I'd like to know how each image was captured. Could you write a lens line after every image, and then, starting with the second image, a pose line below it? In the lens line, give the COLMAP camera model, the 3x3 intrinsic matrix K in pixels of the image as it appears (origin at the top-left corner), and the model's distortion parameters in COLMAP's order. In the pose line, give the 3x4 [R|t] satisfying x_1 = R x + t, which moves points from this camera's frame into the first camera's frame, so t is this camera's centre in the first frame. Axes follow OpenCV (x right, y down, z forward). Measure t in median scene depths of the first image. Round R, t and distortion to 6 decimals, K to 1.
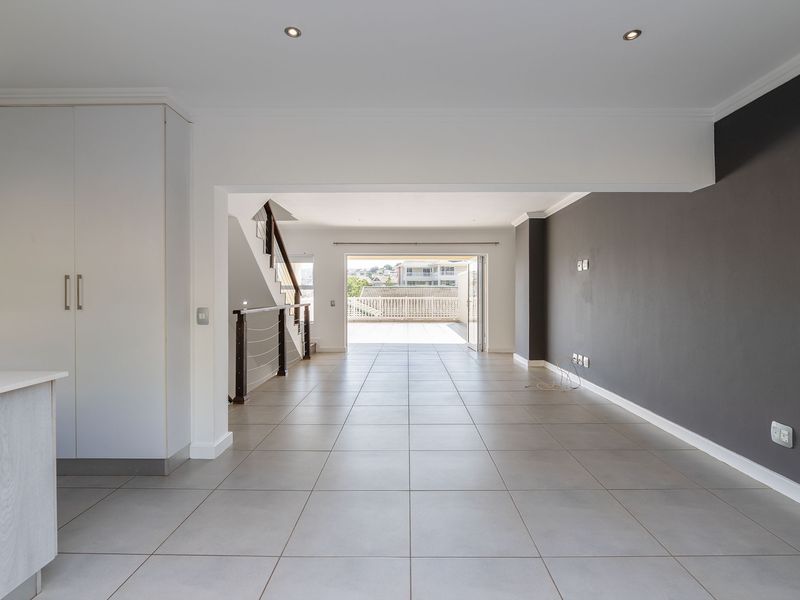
lens RADIAL K [[394.5, 0, 402.4], [0, 394.5, 297.5], [0, 0, 1]] dist [-0.000851, 0.000008]
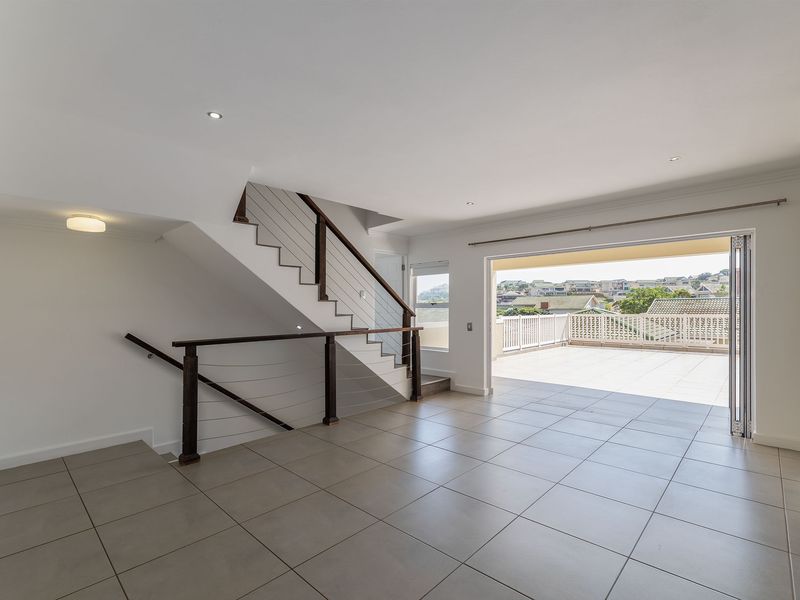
lens RADIAL K [[384.5, 0, 406.2], [0, 384.5, 298.8], [0, 0, 1]] dist [0.003107, 0.000766]
pose [[0.729792, -0.023493, -0.683265, 0.039555], [0.000669, 0.999433, -0.033649, -0.002205], [0.683669, 0.024100, 0.729394, 0.069684]]
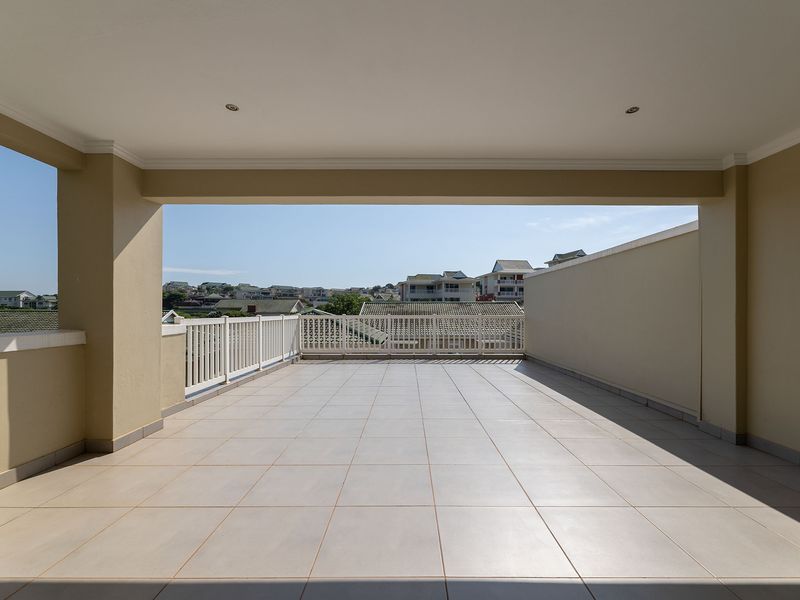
lens RADIAL K [[350.2, 0, 405.7], [0, 350.2, 307.4], [0, 0, 1]] dist [-0.000859, -0.000151]
pose [[0.999891, -0.003786, 0.014293, -0.017815], [0.004102, 0.999747, -0.022128, -0.000165], [-0.014205, 0.022184, 0.999653, 0.181951]]
